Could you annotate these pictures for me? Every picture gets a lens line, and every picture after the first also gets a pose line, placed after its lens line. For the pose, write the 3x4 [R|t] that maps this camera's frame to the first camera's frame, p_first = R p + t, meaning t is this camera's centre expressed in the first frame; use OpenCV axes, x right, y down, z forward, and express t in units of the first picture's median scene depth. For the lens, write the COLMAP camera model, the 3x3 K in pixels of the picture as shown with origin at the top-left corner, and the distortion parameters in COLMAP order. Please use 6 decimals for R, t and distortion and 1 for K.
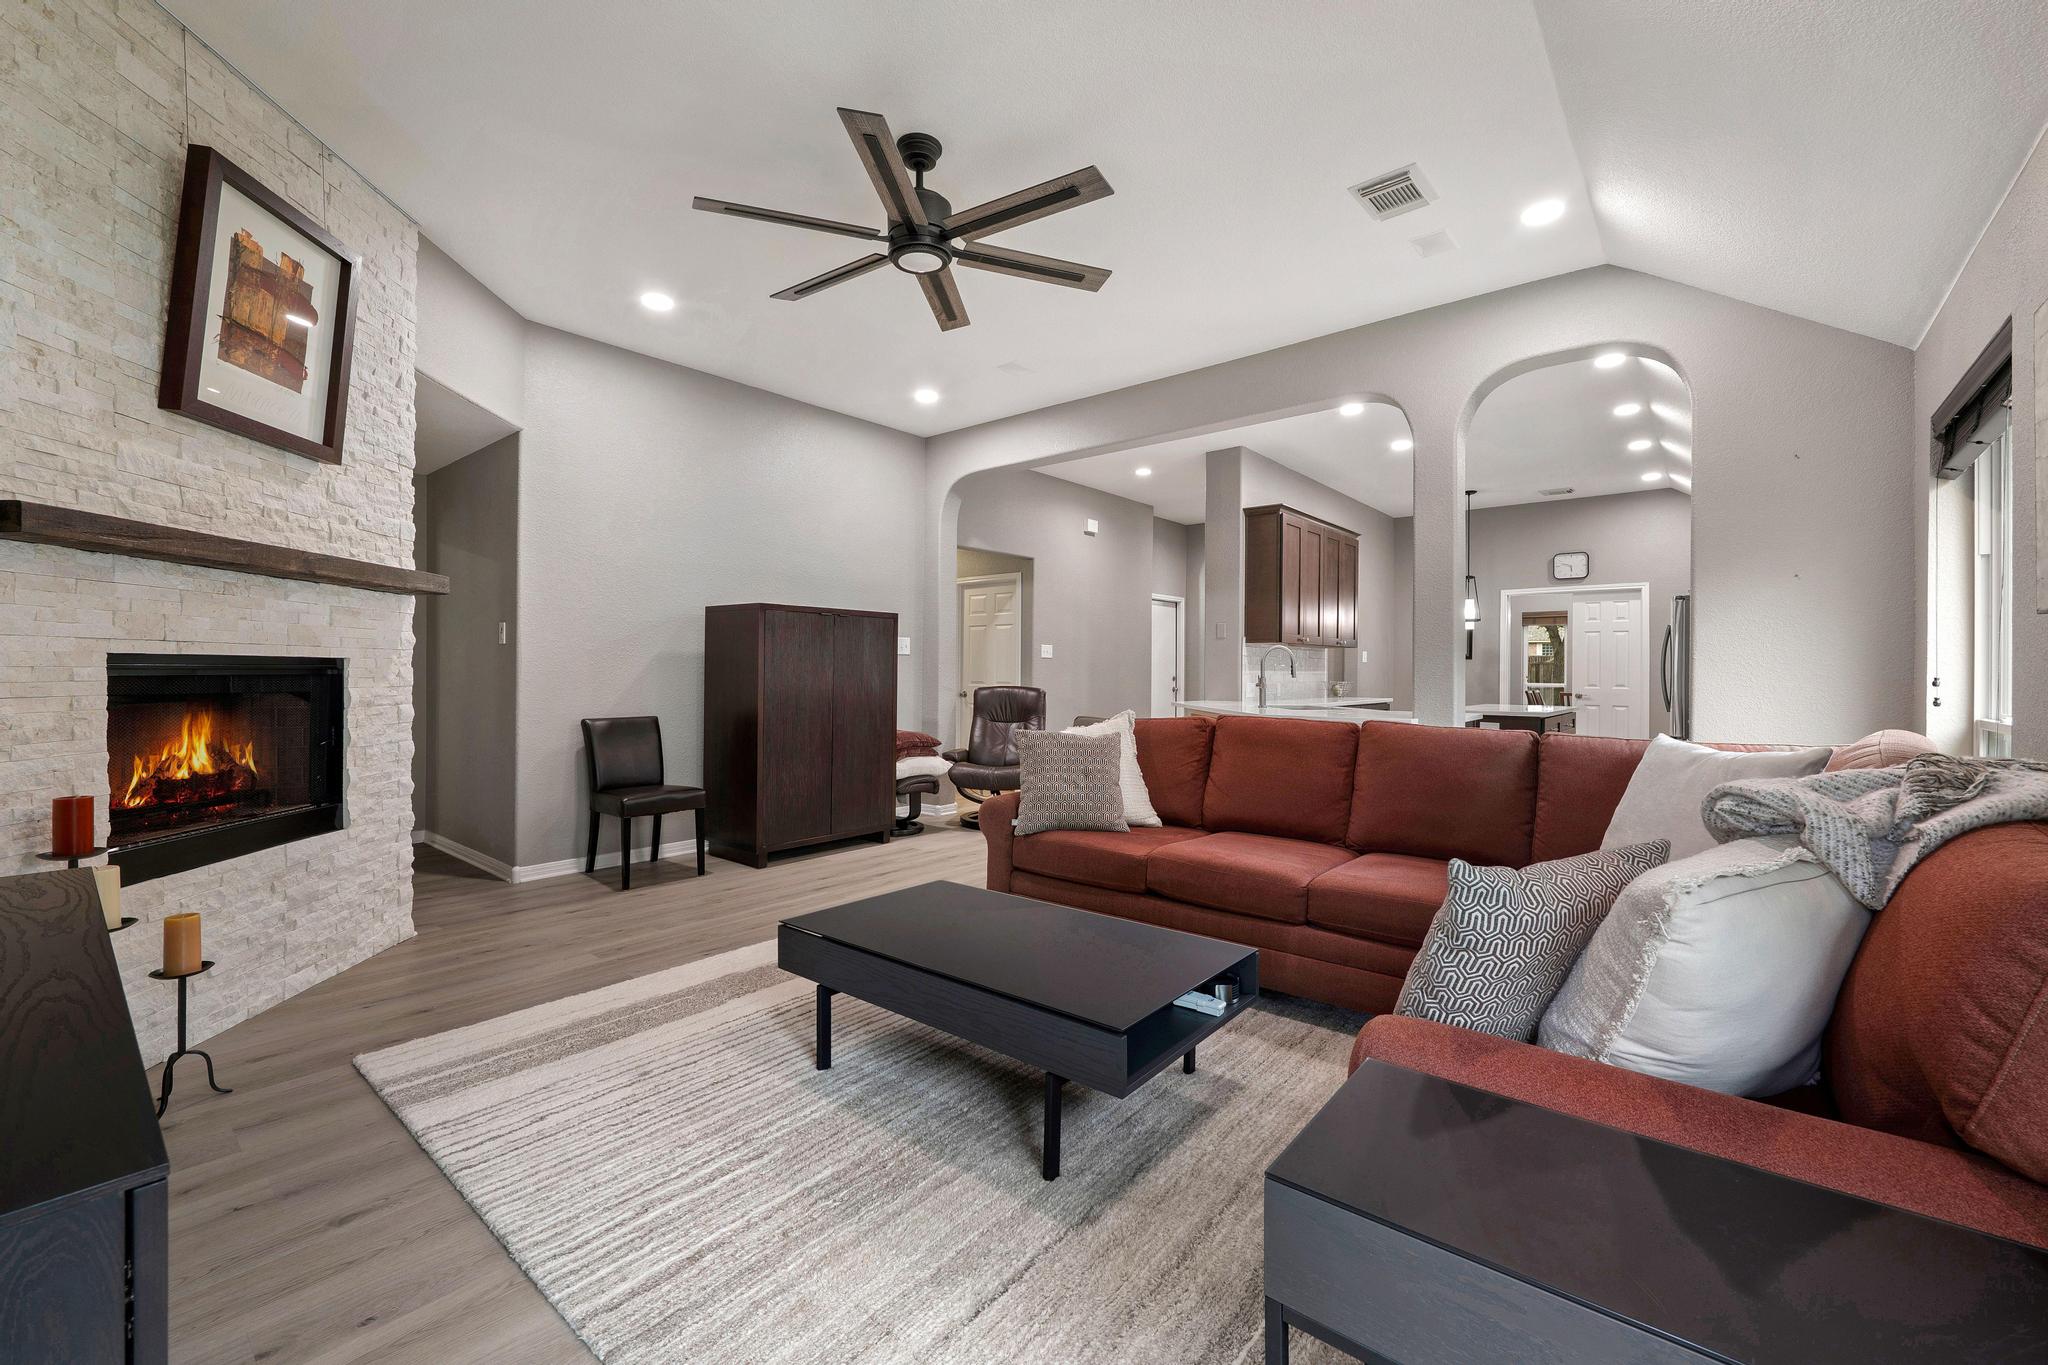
lens RADIAL K [[836.5, 0, 1023.3], [0, 836.5, 671.7], [0, 0, 1]] dist [-0.007416, -0.000137]
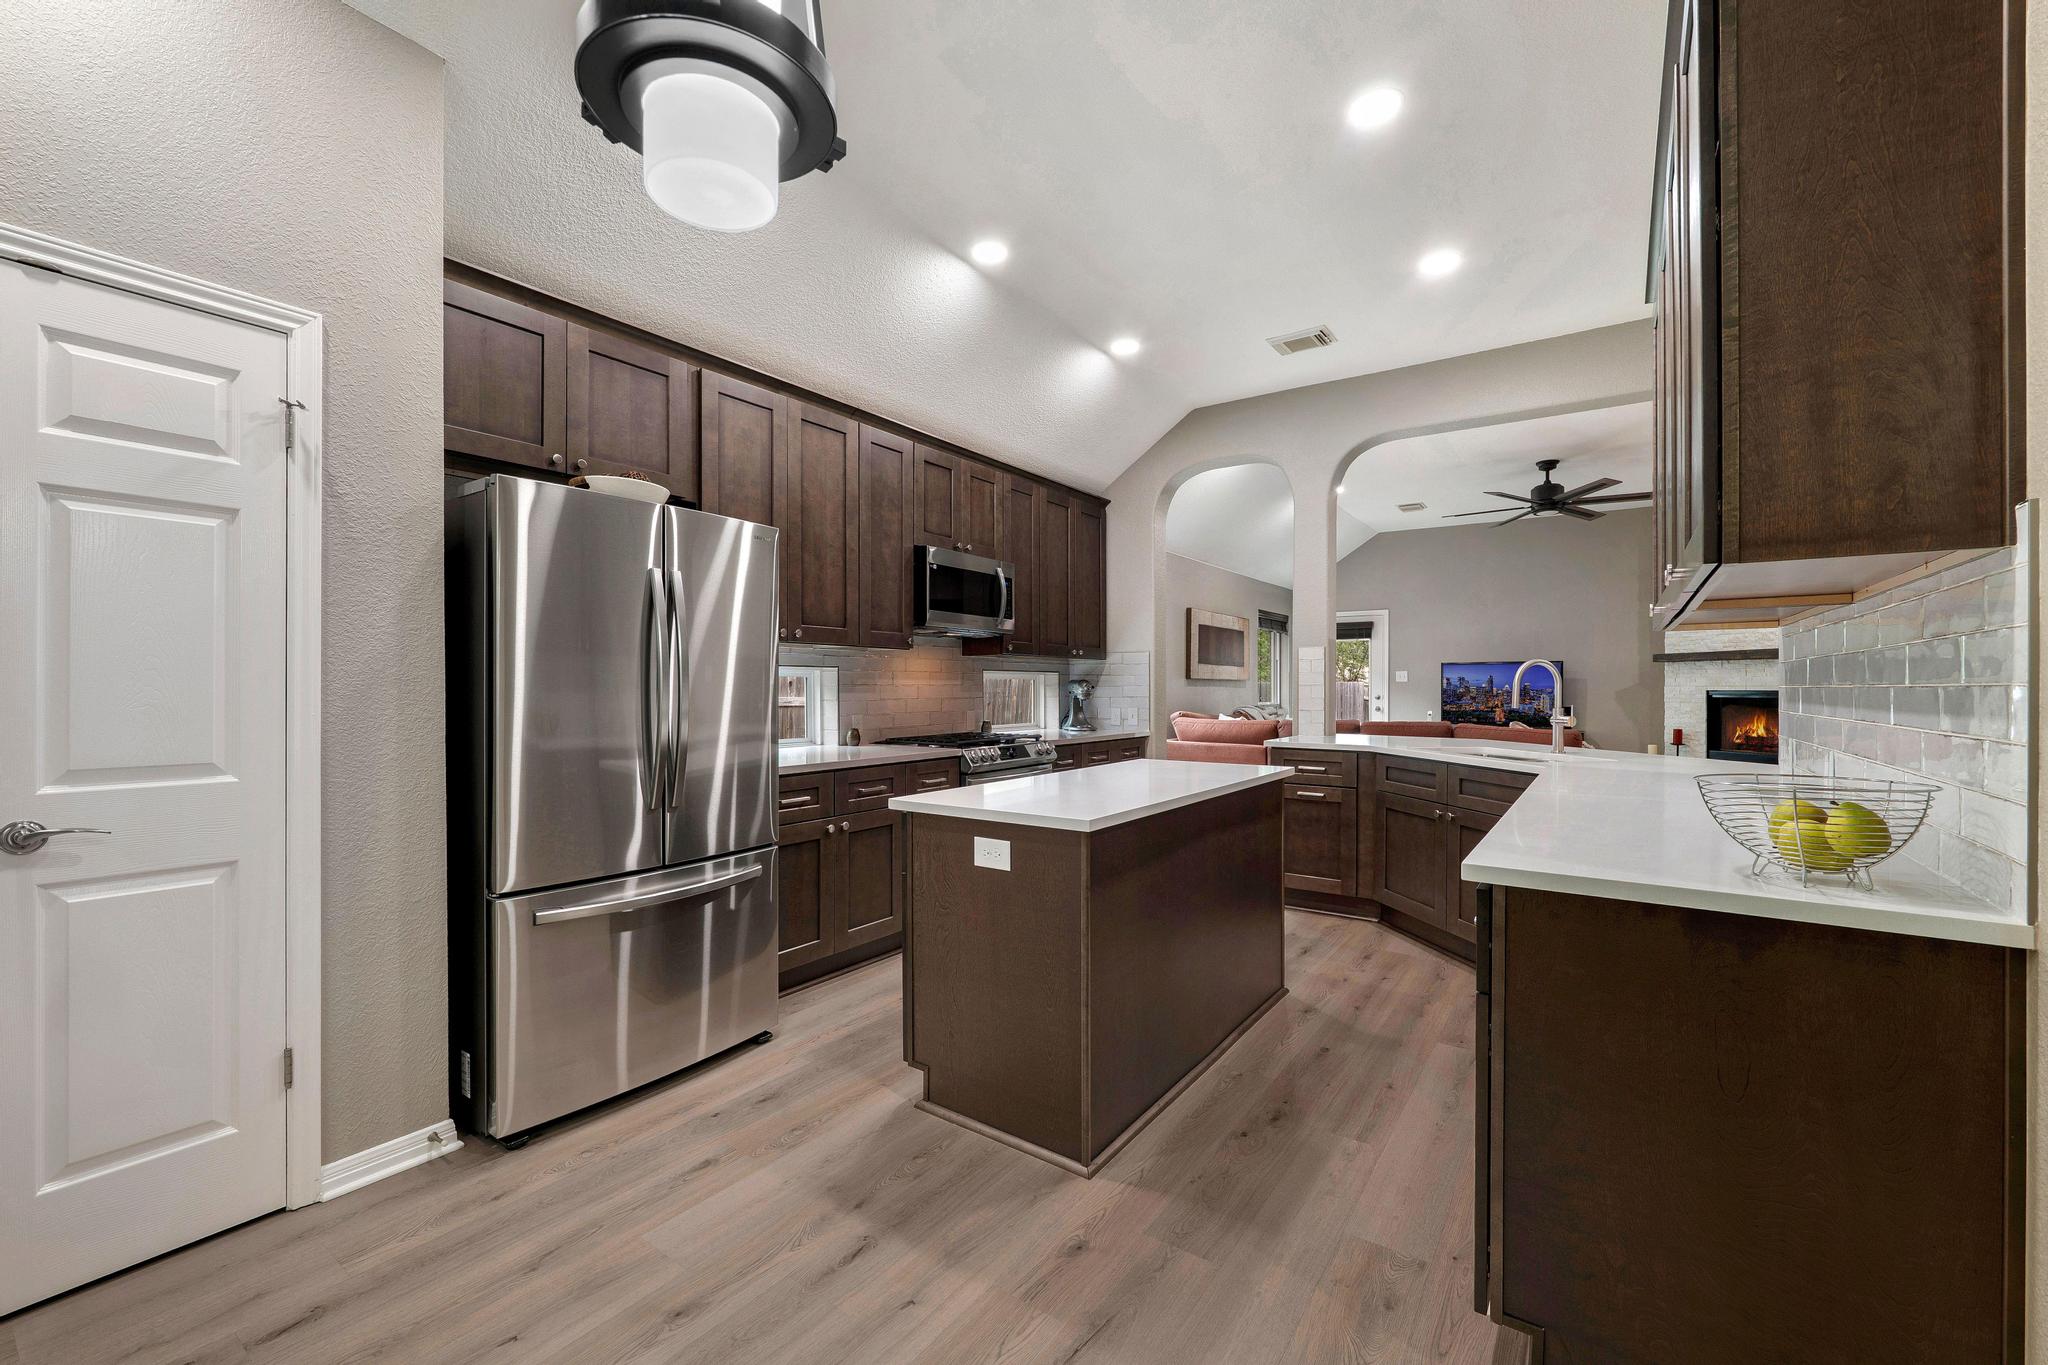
lens RADIAL K [[822.4, 0, 1019.5], [0, 822.4, 682.8], [0, 0, 1]] dist [-0.008168, 0.000058]
pose [[-0.996603, -0.008693, -0.081893, 1.005322], [-0.008289, 0.999952, -0.005278, -0.008057], [0.081935, -0.004581, -0.996627, 2.117806]]
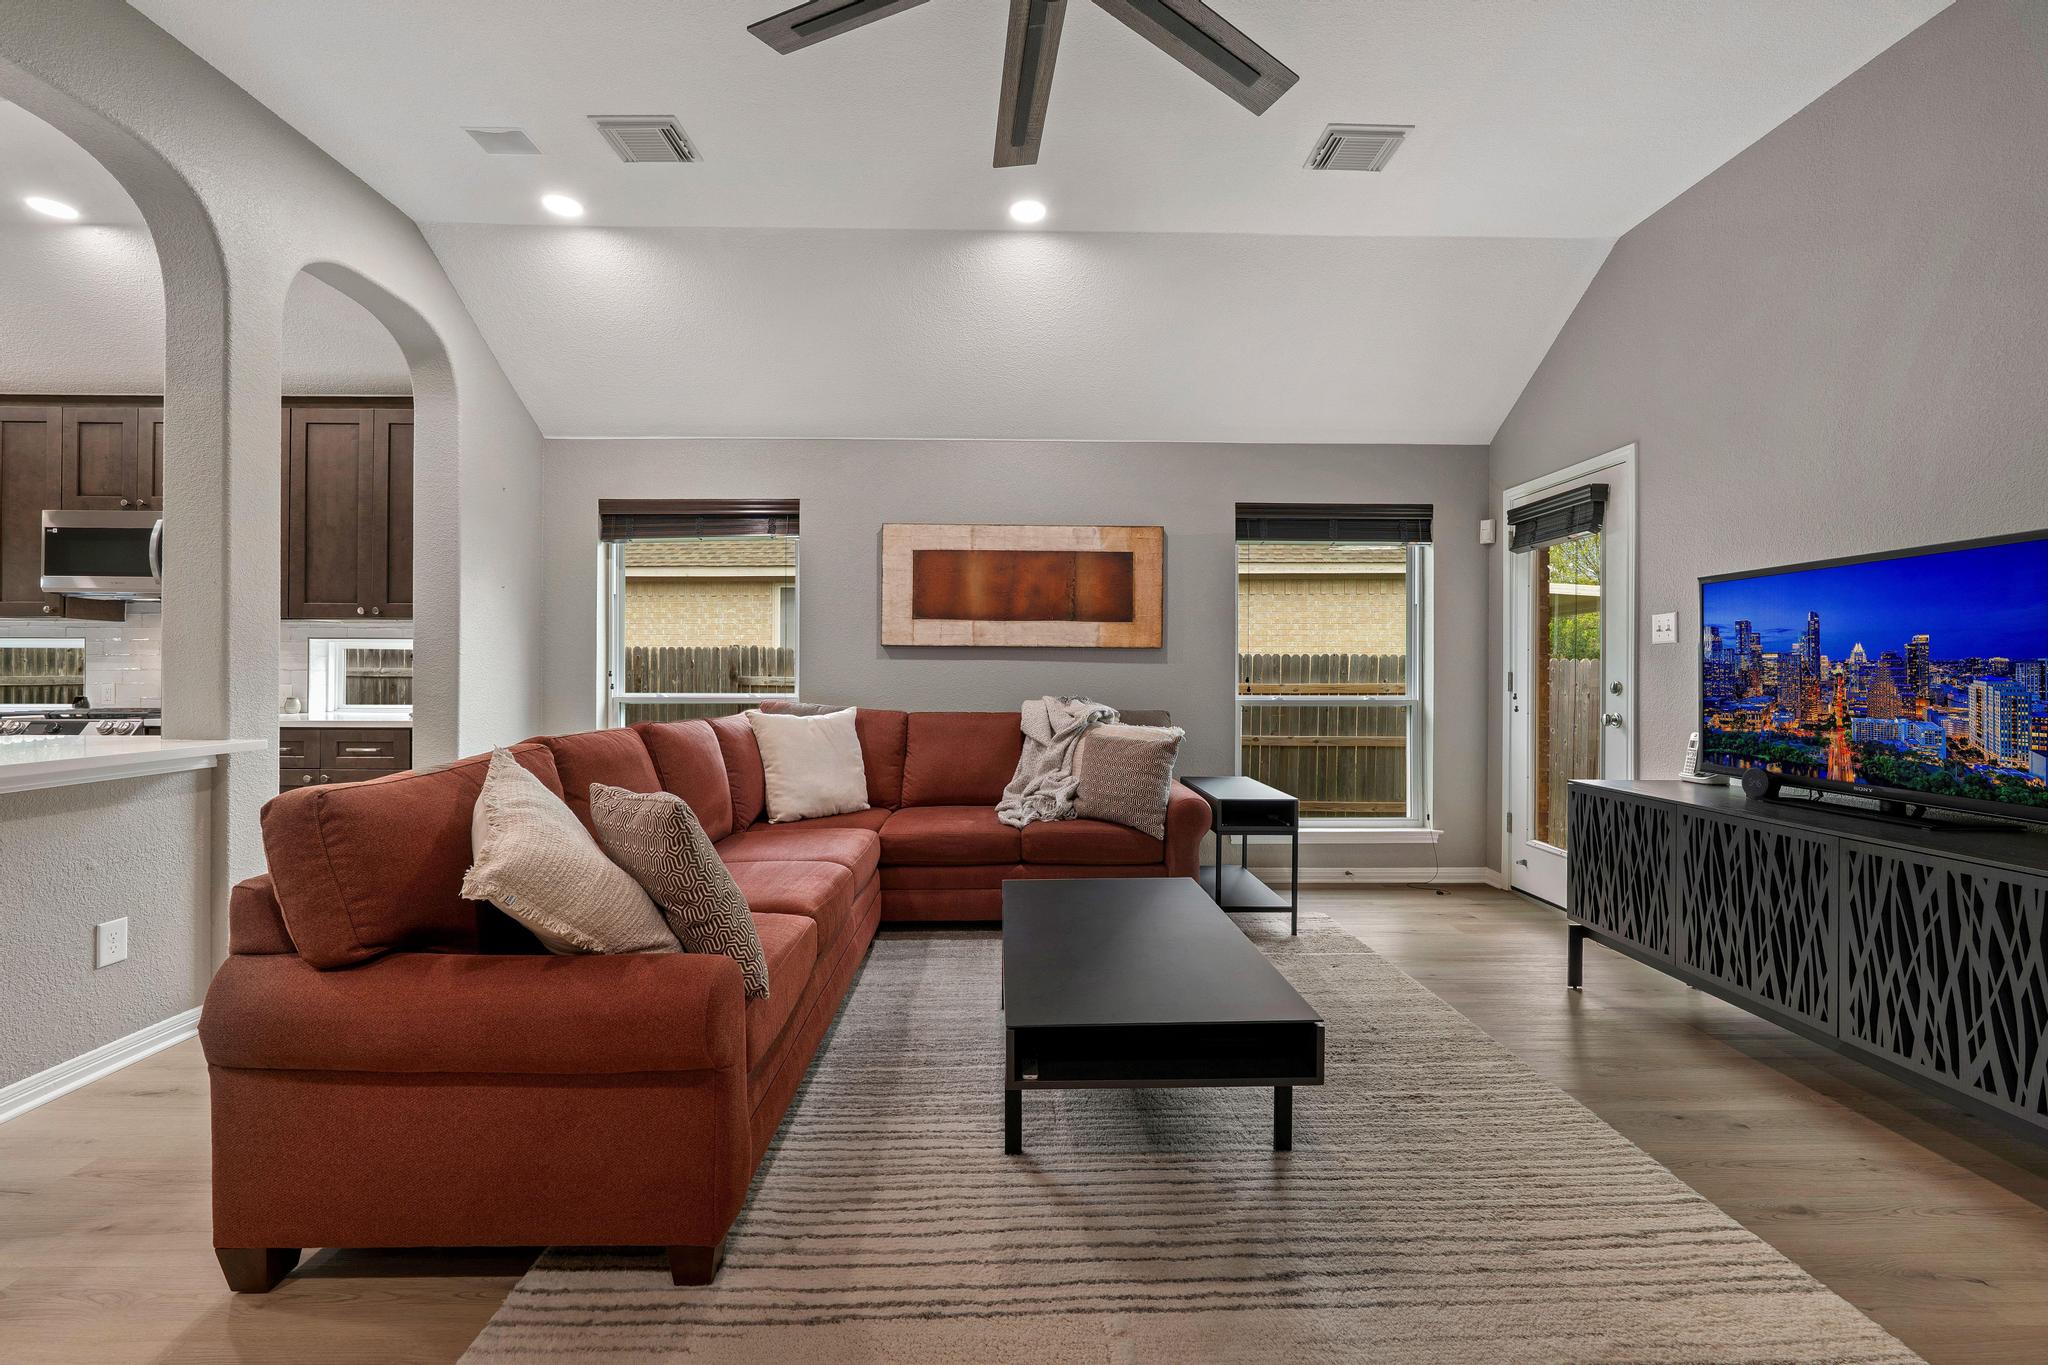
lens RADIAL K [[827.6, 0, 1021.7], [0, 827.6, 669.7], [0, 0, 1]] dist [-0.002649, -0.000345]
pose [[-0.658136, -0.005769, 0.752877, -0.377931], [-0.009613, 0.999954, -0.000741, -0.000154], [-0.752838, -0.007725, -0.658161, 0.959330]]
